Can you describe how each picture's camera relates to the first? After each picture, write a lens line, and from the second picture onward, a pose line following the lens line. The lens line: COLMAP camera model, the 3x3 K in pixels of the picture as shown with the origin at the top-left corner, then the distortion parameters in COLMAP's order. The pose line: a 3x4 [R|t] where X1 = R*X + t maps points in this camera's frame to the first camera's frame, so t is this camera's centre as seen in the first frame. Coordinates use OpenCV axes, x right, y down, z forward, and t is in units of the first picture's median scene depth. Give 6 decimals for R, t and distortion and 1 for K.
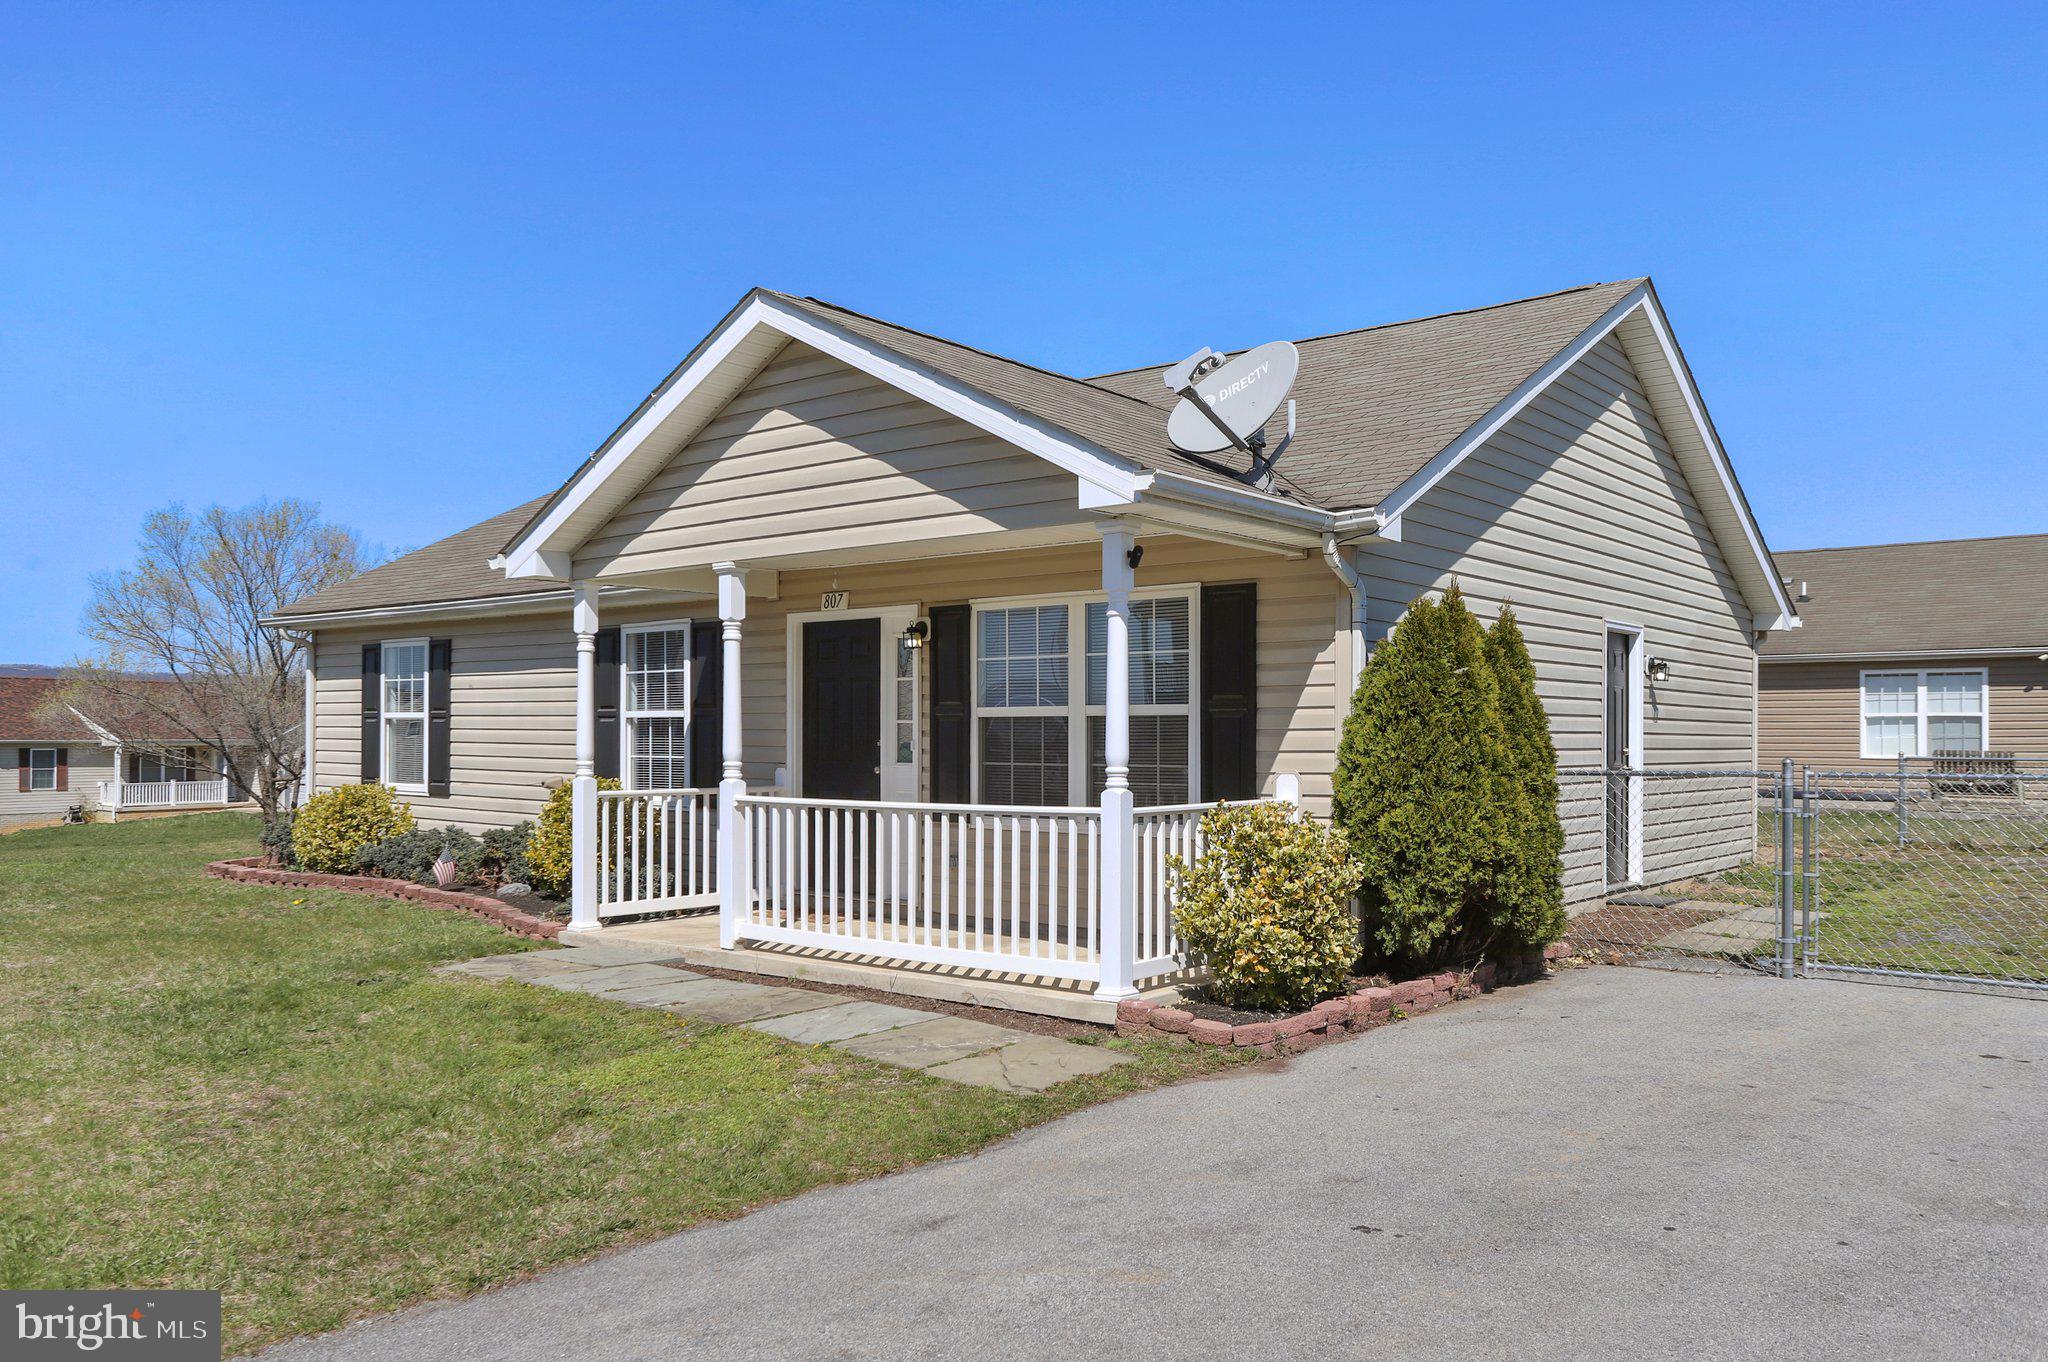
lens RADIAL K [[1518.9, 0, 1024.0], [0, 1518.9, 681.0], [0, 0, 1]] dist [-0.003765, -0.000491]
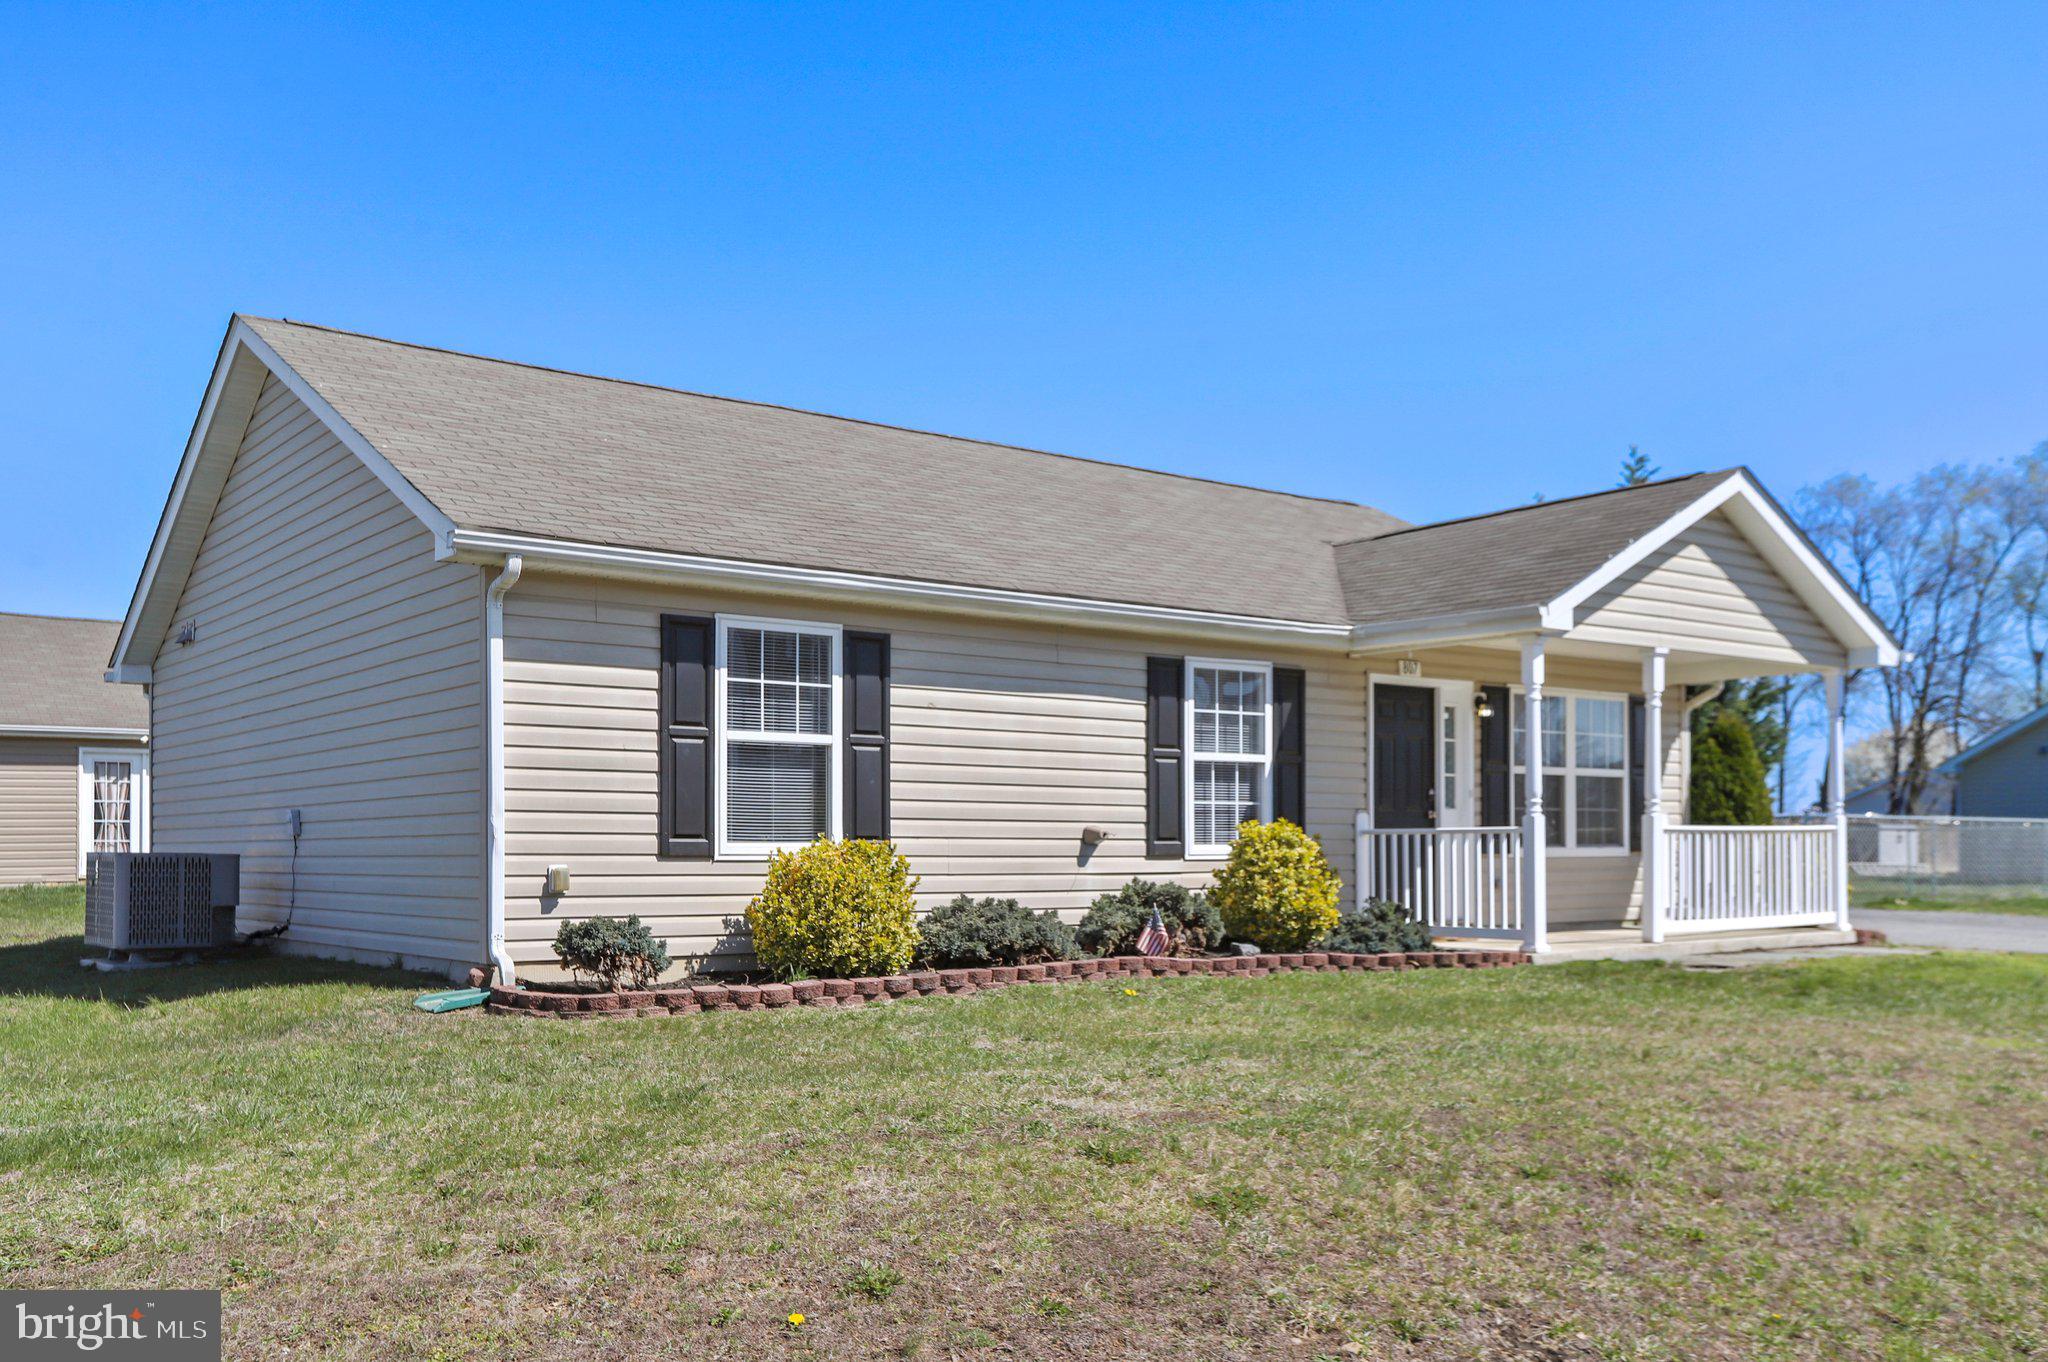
lens RADIAL K [[1799.4, 0, 1023.3], [0, 1799.4, 798.0], [0, 0, 1]] dist [0.084897, 0.001680]
pose [[0.231088, 0.005396, 0.972918, -1.362104], [-0.049792, 0.998740, 0.006288, 0.046154], [-0.971658, -0.049896, 0.231065, 0.862017]]
